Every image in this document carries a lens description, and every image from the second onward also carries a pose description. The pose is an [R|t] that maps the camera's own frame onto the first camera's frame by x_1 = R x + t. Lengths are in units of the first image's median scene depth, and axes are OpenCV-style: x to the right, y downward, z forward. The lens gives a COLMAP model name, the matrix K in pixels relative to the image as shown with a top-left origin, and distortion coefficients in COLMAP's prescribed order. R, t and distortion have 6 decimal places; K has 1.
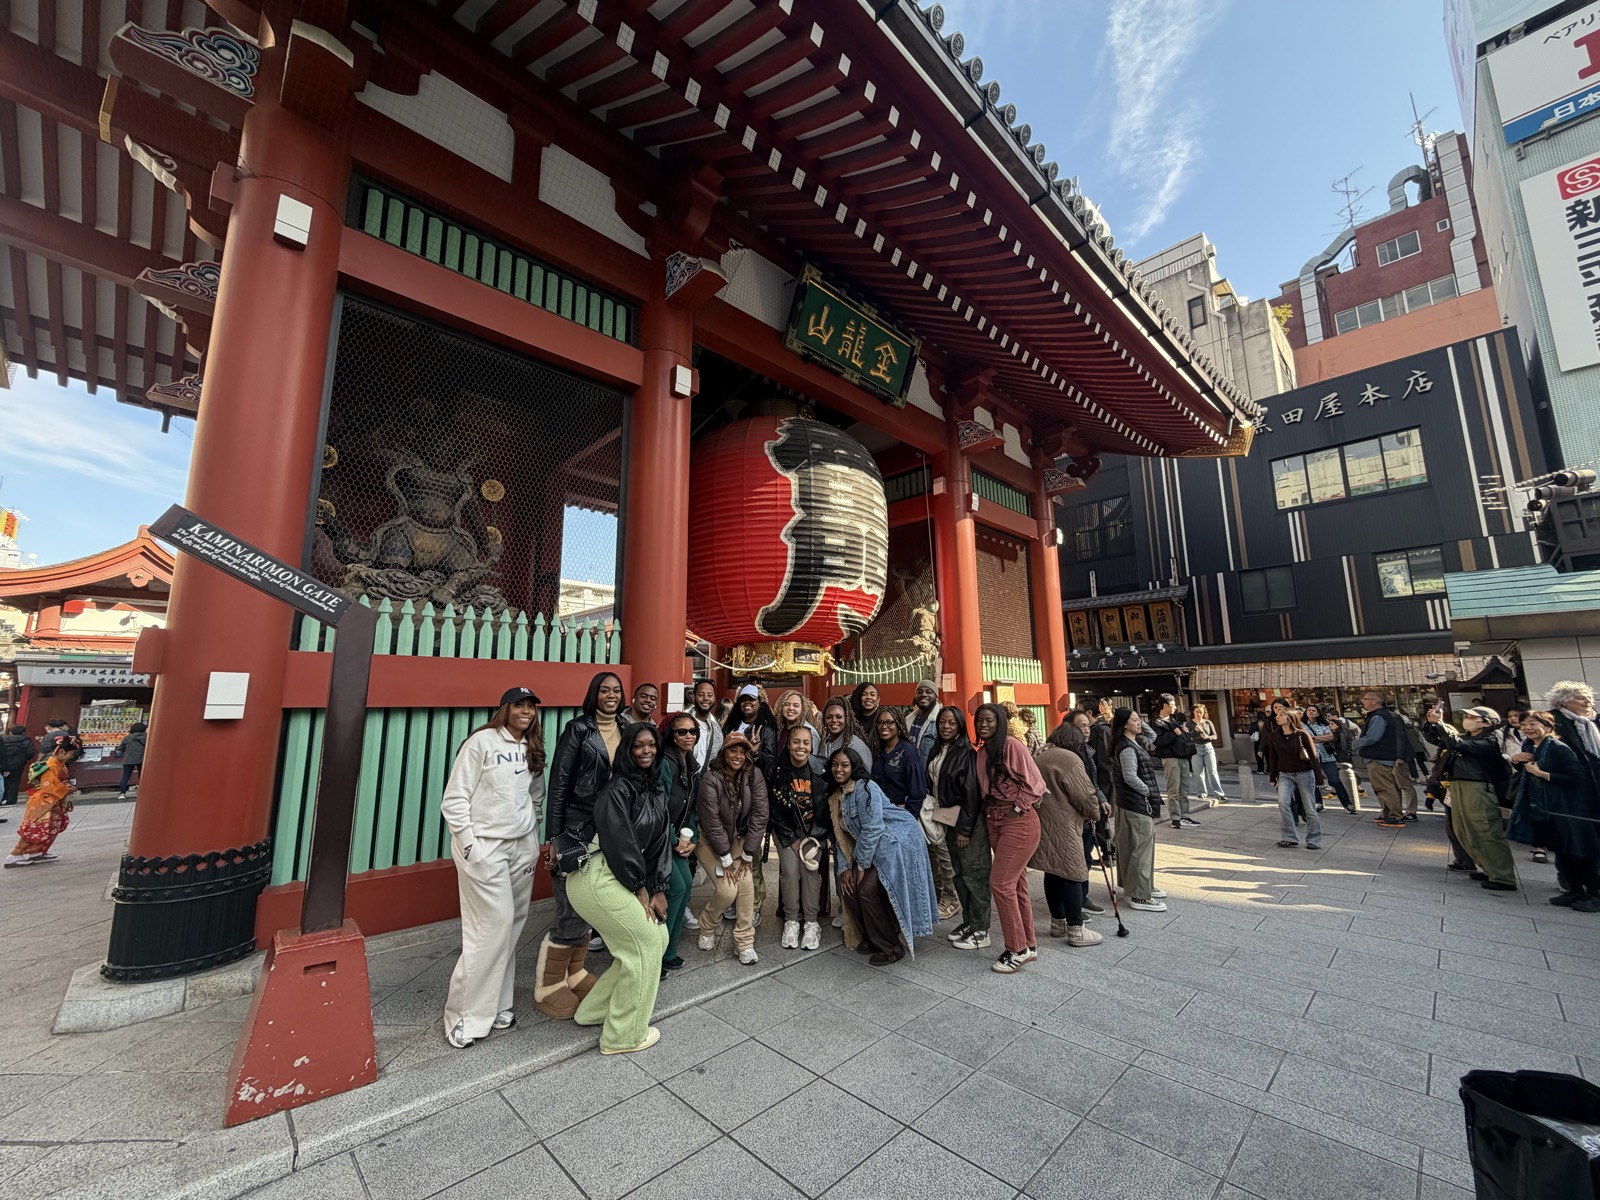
lens RADIAL K [[636.8, 0, 797.1], [0, 636.8, 596.5], [0, 0, 1]] dist [0.007759, -0.000703]
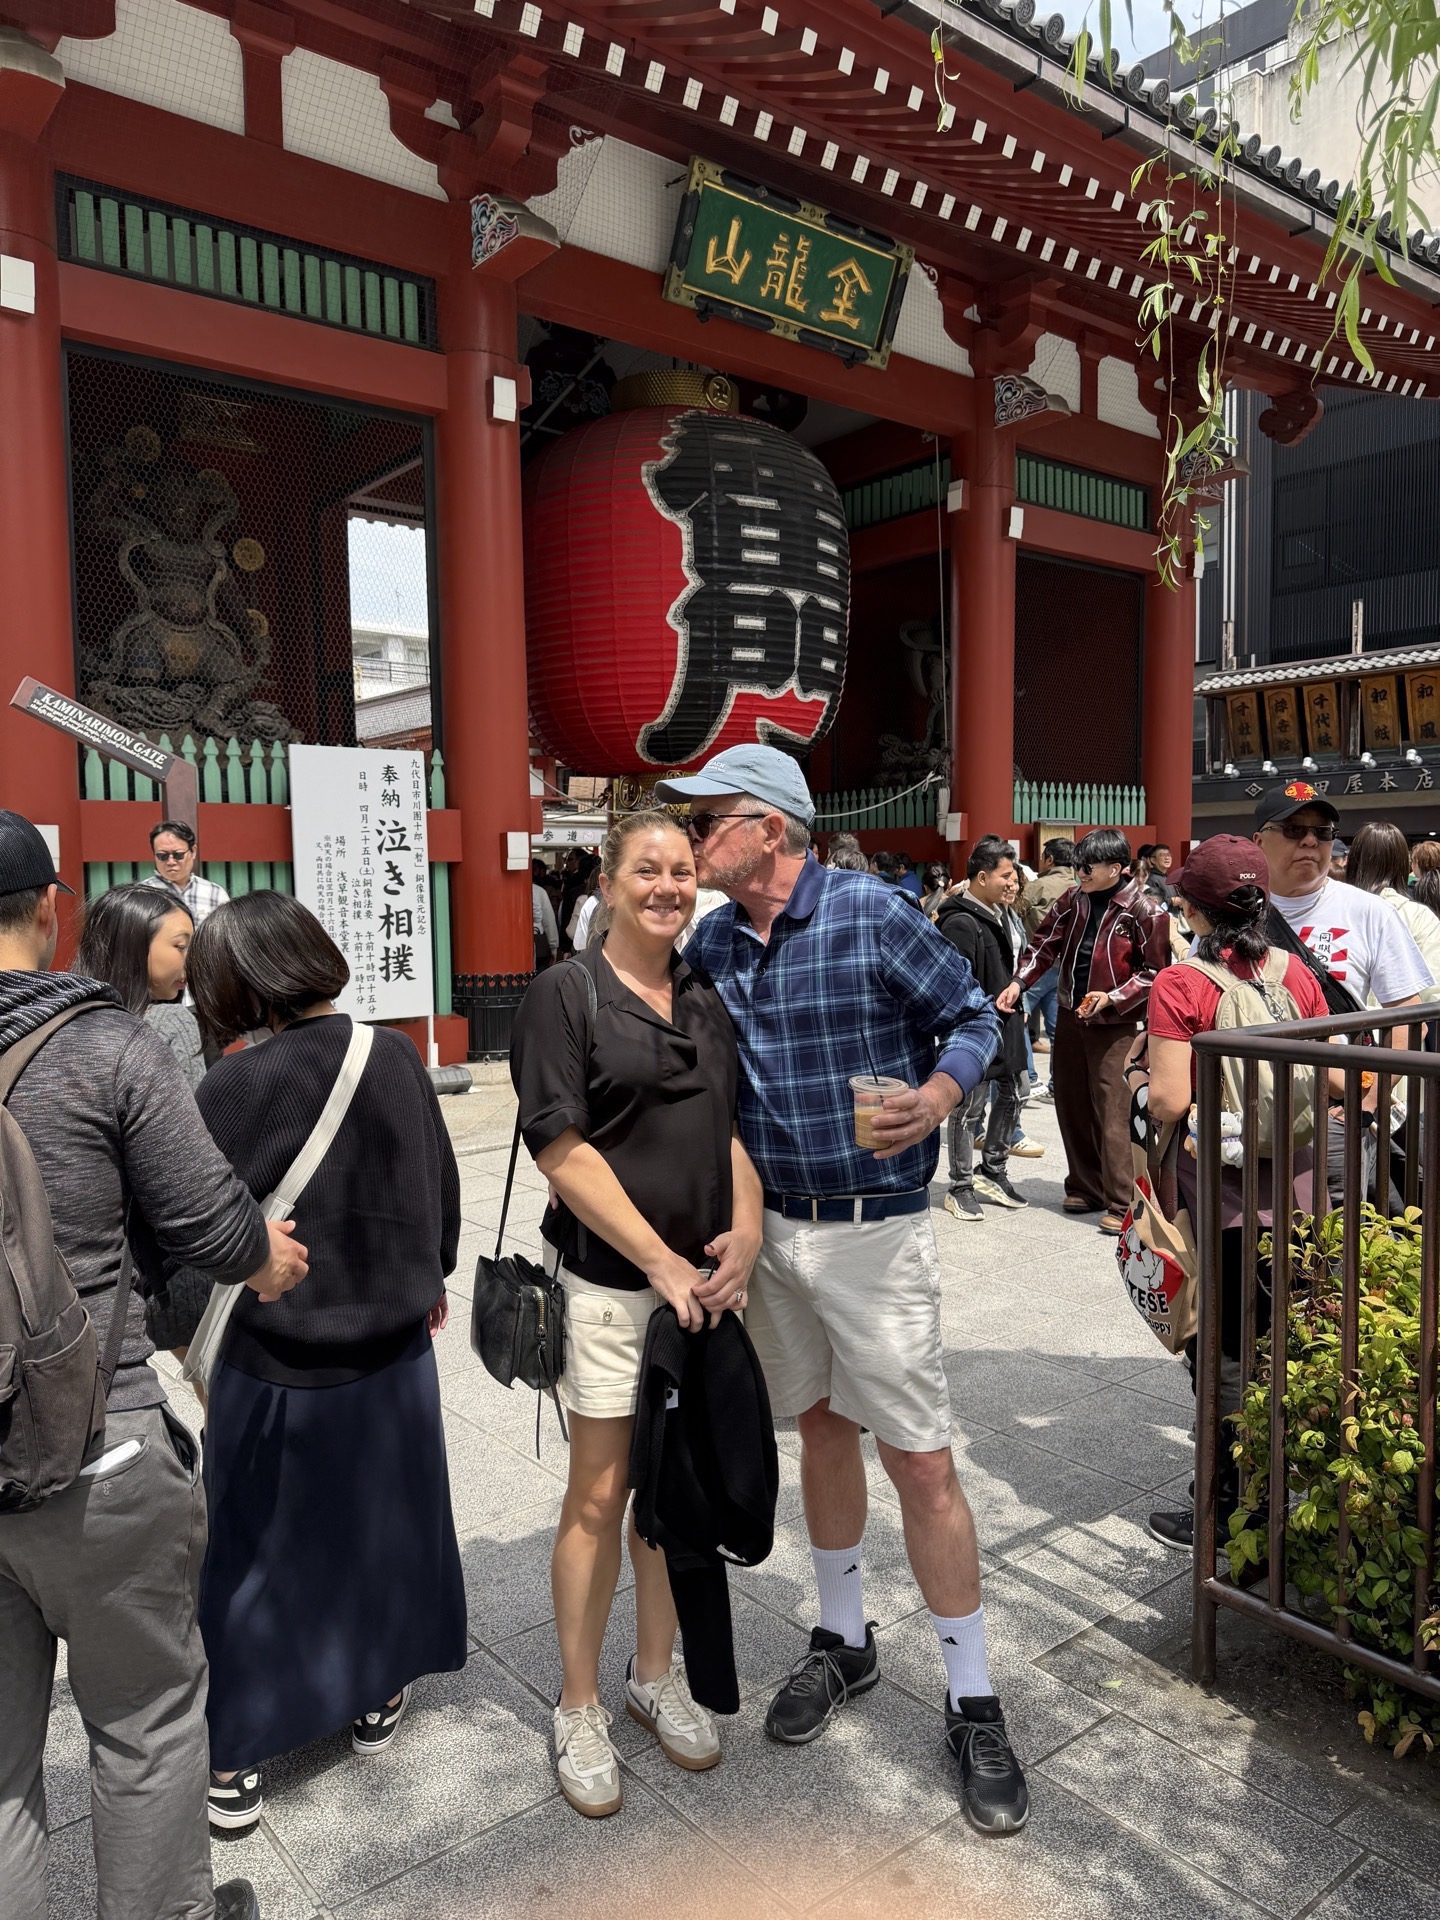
lens RADIAL K [[1382.5, 0, 746.2], [0, 1382.5, 974.5], [0, 0, 1]] dist [0.044804, -0.030217]
pose [[0.997267, 0.000961, -0.073879, 0.192112], [0.016945, 0.970290, 0.241352, -0.089483], [0.071916, -0.241944, 0.967621, -0.591490]]
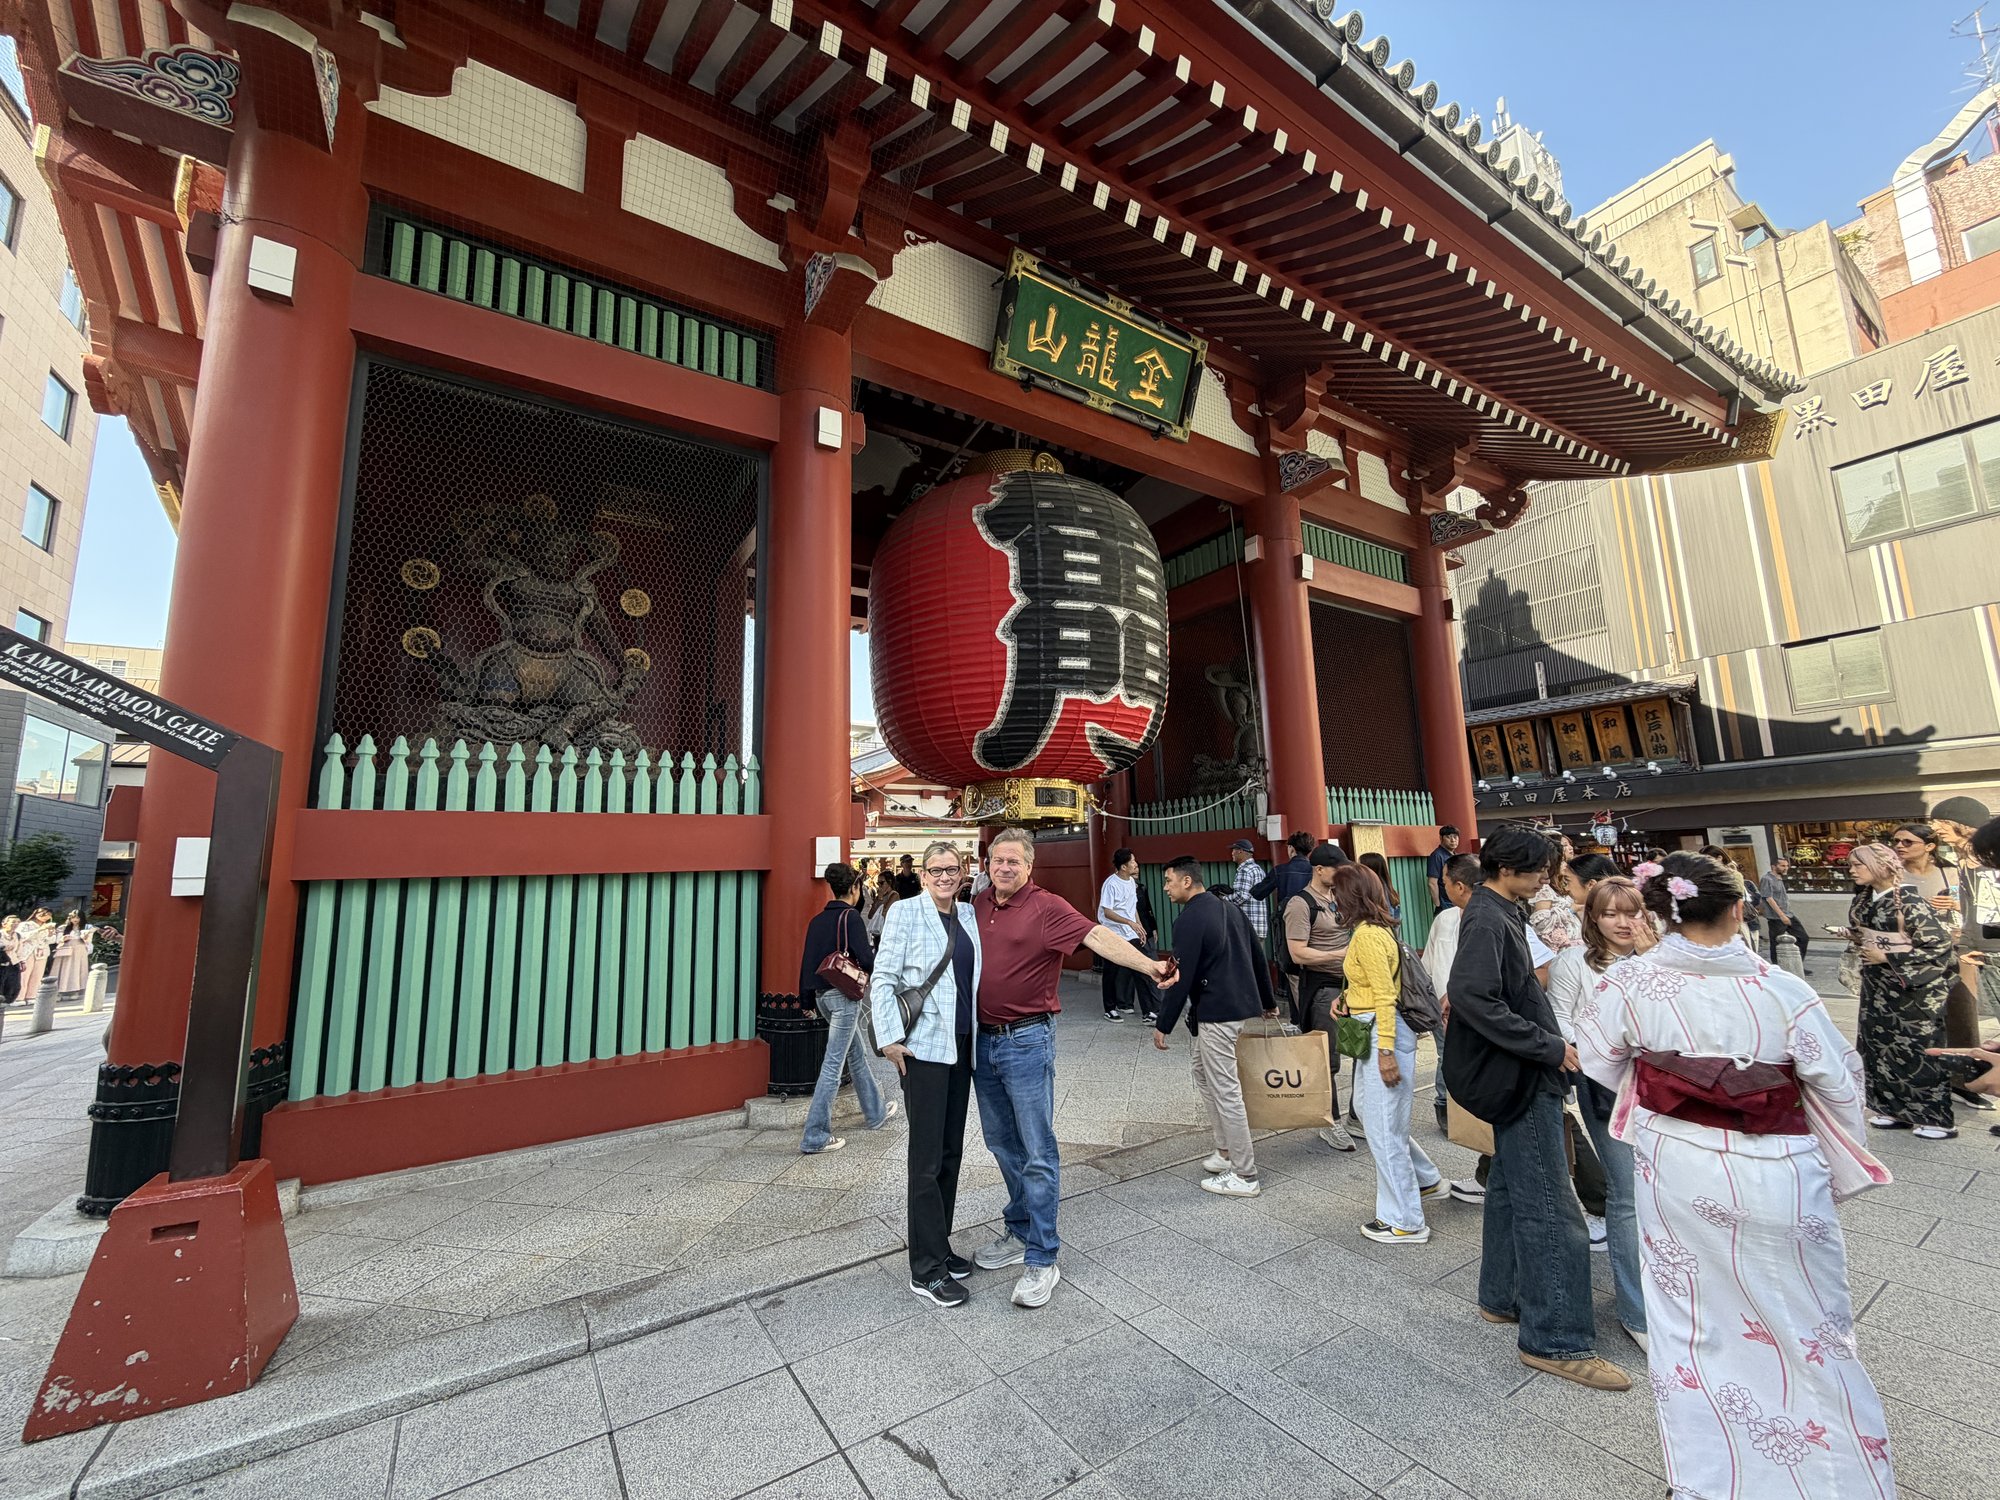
lens RADIAL K [[797.3, 0, 994.4], [0, 797.3, 747.2], [0, 0, 1]] dist [0.004847, -0.000484]
pose [[0.979599, -0.049745, -0.194708, 0.162119], [0.053747, 0.998437, 0.015322, 0.024557], [0.193642, -0.025474, 0.980741, 0.120413]]
